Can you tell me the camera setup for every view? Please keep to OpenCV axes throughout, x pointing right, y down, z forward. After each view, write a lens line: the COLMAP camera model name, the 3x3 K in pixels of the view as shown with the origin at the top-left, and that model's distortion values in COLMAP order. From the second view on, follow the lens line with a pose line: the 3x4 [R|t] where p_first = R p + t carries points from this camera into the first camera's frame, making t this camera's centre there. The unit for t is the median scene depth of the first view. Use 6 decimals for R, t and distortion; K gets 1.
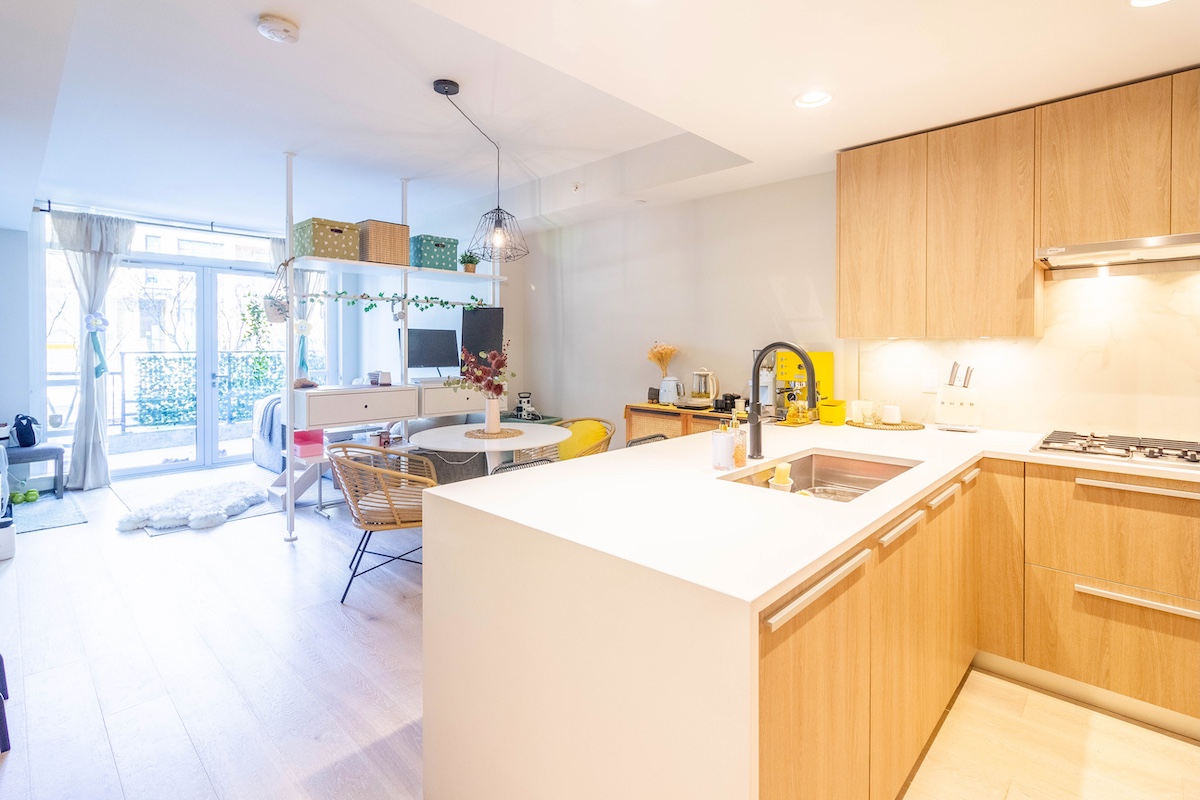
lens RADIAL K [[573.4, 0, 599.9], [0, 573.4, 354.7], [0, 0, 1]] dist [0.001335, 0.000741]
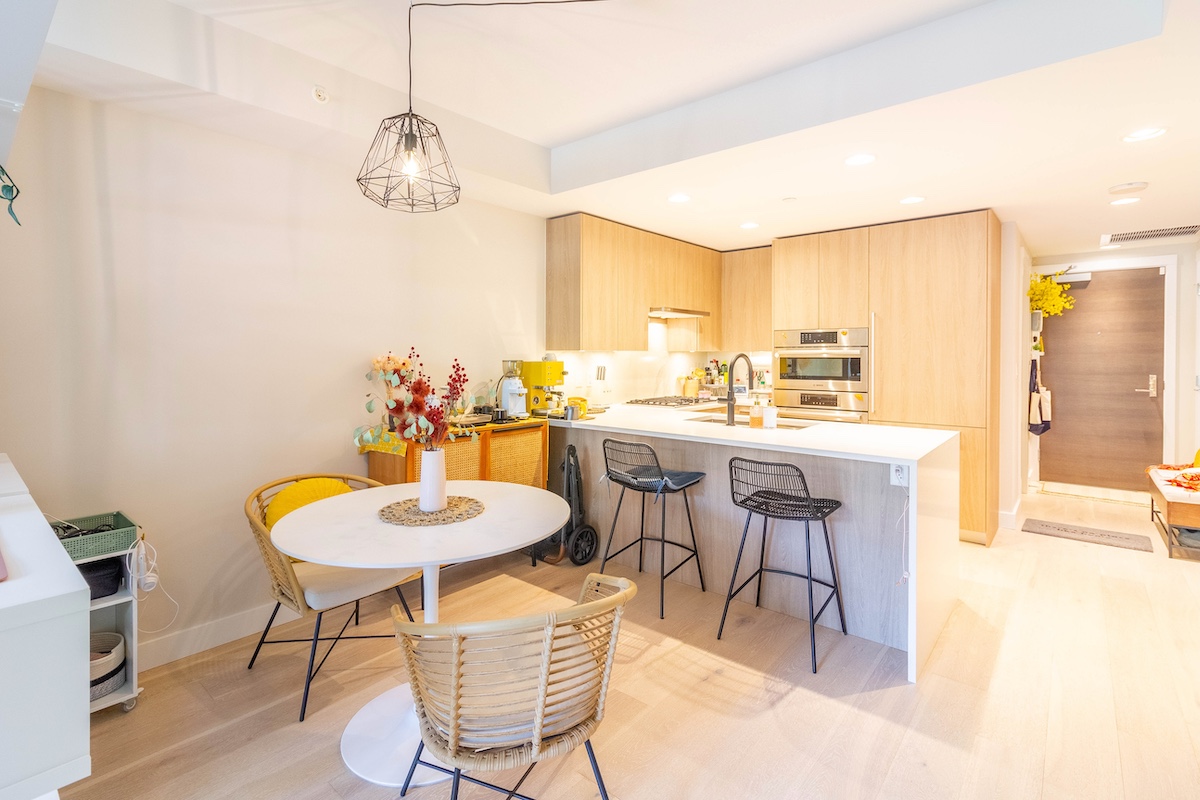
lens RADIAL K [[555.9, 0, 597.9], [0, 555.9, 385.2], [0, 0, 1]] dist [0.000999, 0.000406]
pose [[-0.052398, -0.055233, 0.997098, -0.856239], [0.014868, 0.998315, 0.056082, -0.023419], [-0.998516, 0.017763, -0.051488, 0.992508]]
